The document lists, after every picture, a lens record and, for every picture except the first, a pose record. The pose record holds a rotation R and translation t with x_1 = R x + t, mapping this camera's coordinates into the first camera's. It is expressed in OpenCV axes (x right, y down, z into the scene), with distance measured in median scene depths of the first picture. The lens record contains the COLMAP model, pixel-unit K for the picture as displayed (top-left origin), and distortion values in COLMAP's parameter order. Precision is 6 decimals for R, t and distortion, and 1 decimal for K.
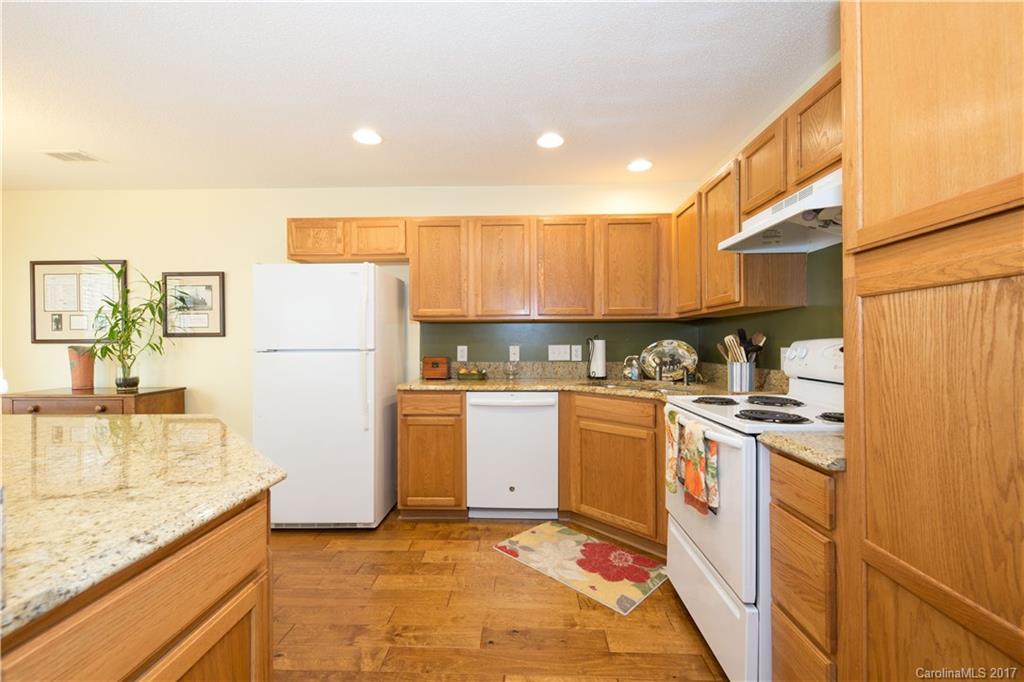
lens RADIAL K [[444.3, 0, 511.8], [0, 444.3, 340.6], [0, 0, 1]] dist [0.001032, -0.000349]
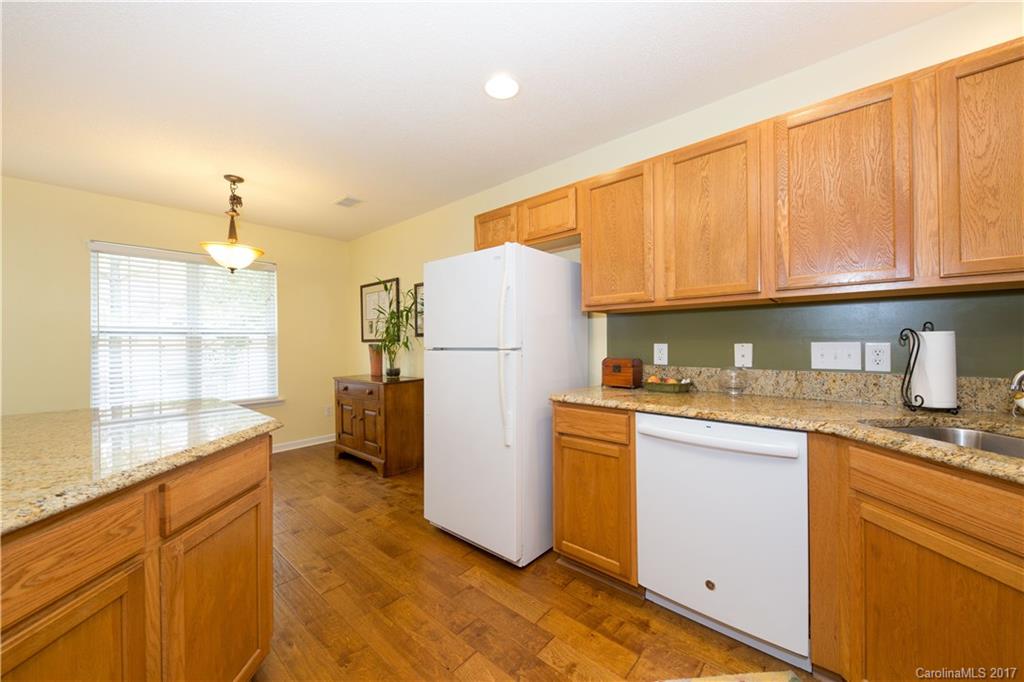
lens RADIAL K [[387.3, 0, 507.2], [0, 387.3, 340.3], [0, 0, 1]] dist [-0.002043, -0.001303]
pose [[0.762850, -0.006118, -0.646546, 0.116497], [0.007363, 0.999973, -0.000774, 0.005580], [0.646533, -0.004170, 0.762874, 0.391716]]
